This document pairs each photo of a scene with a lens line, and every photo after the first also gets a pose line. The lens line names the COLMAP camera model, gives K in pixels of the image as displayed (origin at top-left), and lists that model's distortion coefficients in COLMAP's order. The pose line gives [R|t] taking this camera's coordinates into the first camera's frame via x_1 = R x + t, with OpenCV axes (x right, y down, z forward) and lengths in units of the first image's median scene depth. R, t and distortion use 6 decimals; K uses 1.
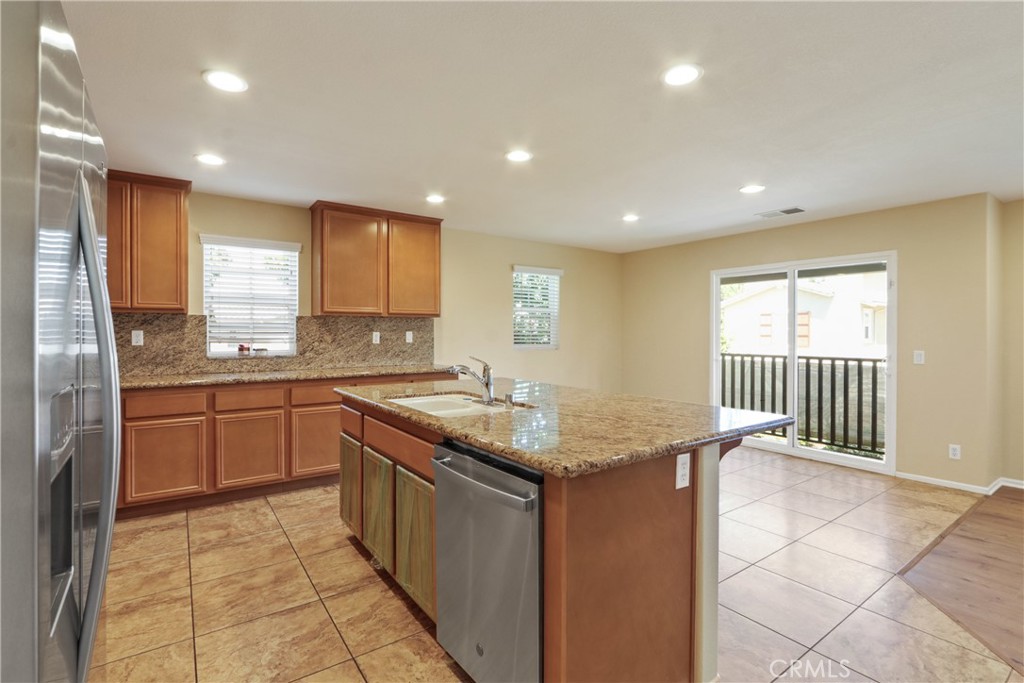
lens RADIAL K [[481.0, 0, 512.4], [0, 481.0, 337.2], [0, 0, 1]] dist [-0.008644, -0.000024]
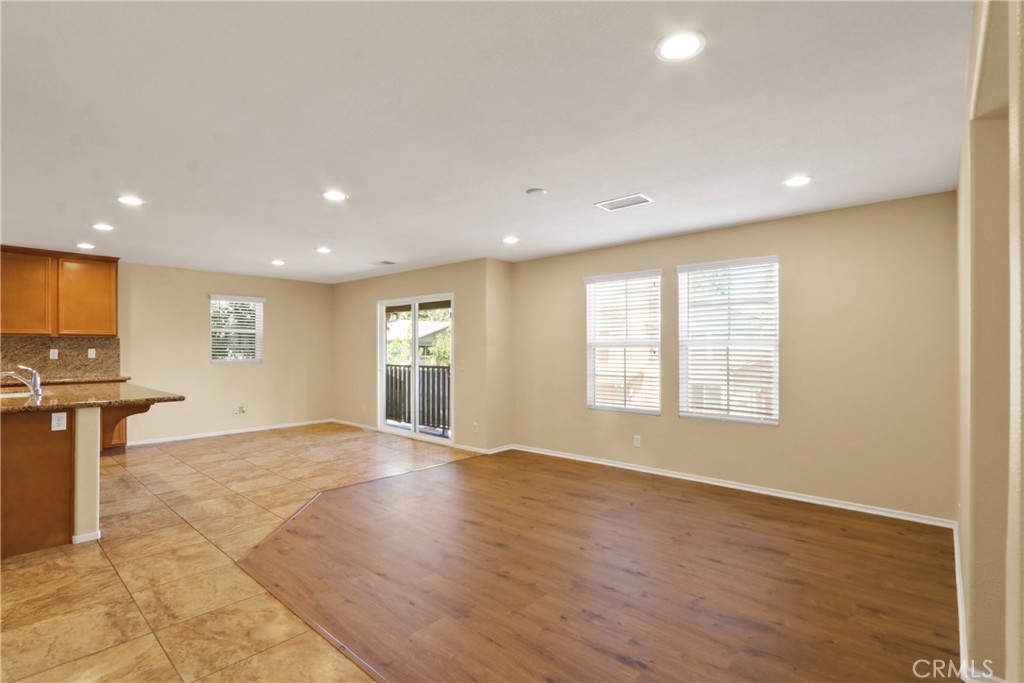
lens RADIAL K [[481.0, 0, 510.5], [0, 481.0, 348.5], [0, 0, 1]] dist [-0.008644, -0.000024]
pose [[0.976818, -0.003122, 0.214050, 0.593071], [0.005893, 0.999907, -0.012305, 0.009052], [-0.213991, 0.013281, 0.976745, -0.429387]]
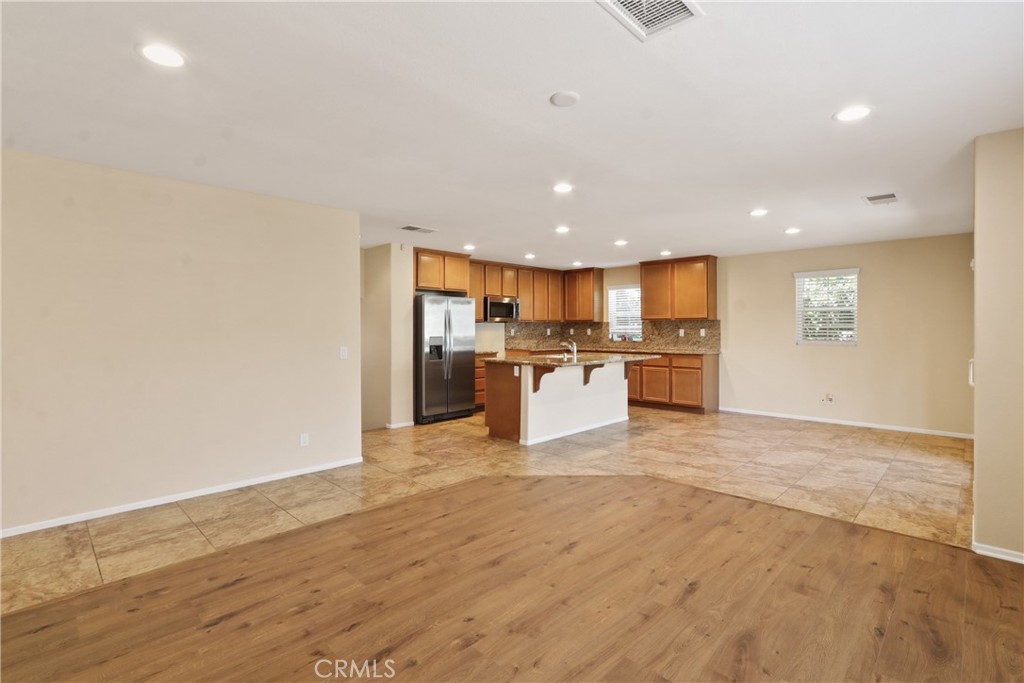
lens RADIAL K [[481.0, 0, 521.1], [0, 481.0, 329.1], [0, 0, 1]] dist [-0.008644, -0.000024]
pose [[0.183687, -0.002132, -0.982982, 1.274166], [-0.010003, 0.999942, -0.004039, 0.000909], [0.982934, 0.010575, 0.183655, 0.145586]]
